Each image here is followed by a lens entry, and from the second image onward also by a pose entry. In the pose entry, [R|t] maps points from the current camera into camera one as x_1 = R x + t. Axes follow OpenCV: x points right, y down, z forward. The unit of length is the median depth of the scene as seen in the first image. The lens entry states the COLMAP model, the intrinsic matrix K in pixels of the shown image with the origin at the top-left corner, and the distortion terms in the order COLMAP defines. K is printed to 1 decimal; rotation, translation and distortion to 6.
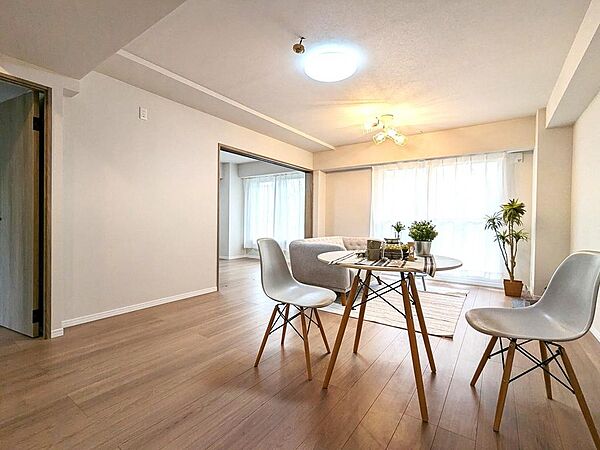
lens RADIAL K [[283.5, 0, 300.0], [0, 283.5, 225.0], [0, 0, 1]] dist [0.000750, 0.000424]
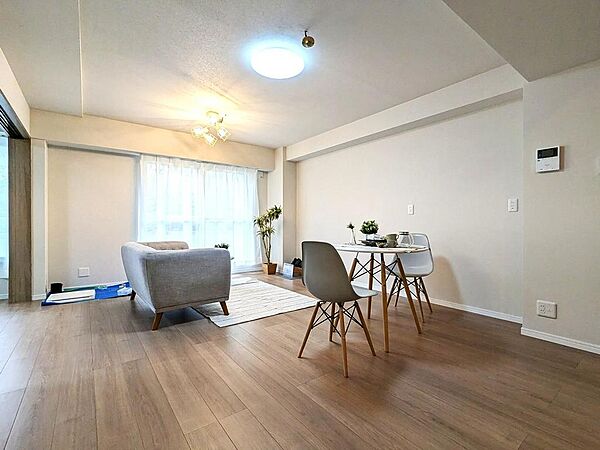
lens RADIAL K [[283.5, 0, 300.0], [0, 283.5, 225.0], [0, 0, 1]] dist [0.000750, 0.000424]
pose [[0.307577, -0.018582, 0.951342, -0.543859], [0.019458, 0.999723, 0.013236, -0.008443], [-0.951324, 0.014441, 0.307854, 0.425613]]
